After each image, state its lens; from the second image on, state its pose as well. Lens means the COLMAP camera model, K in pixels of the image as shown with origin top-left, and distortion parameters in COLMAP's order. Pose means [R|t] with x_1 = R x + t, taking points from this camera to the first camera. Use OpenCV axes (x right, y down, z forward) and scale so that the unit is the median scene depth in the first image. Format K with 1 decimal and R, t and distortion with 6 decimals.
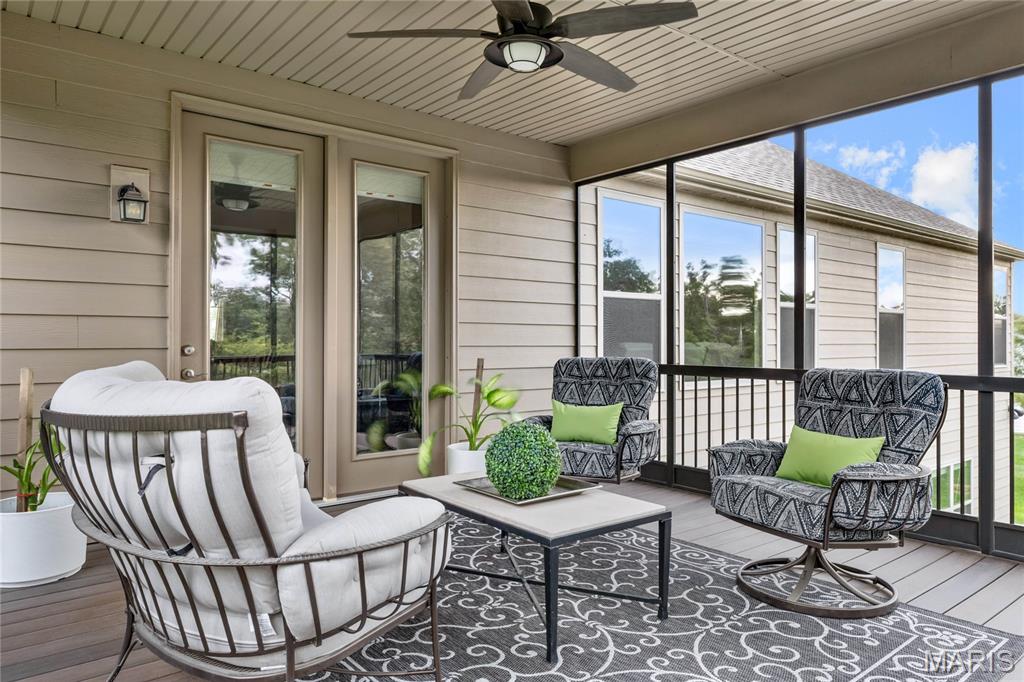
lens RADIAL K [[676.6, 0, 512.0], [0, 676.6, 341.0], [0, 0, 1]] dist [-0.000566, -0.000006]
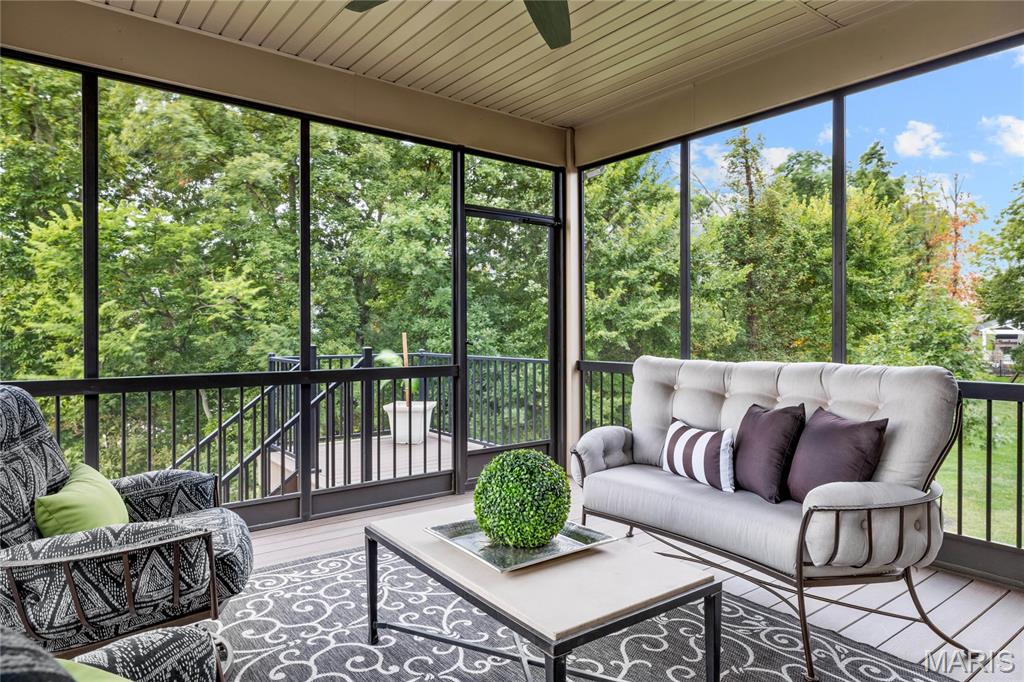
lens RADIAL K [[629.9, 0, 512.0], [0, 629.9, 341.0], [0, 0, 1]] dist [0.000474, 0.000094]
pose [[-0.999876, 0.003993, 0.015254, 0.020682], [0.004127, 0.999953, 0.008799, -0.008784], [-0.015218, 0.008861, -0.999845, 1.959369]]
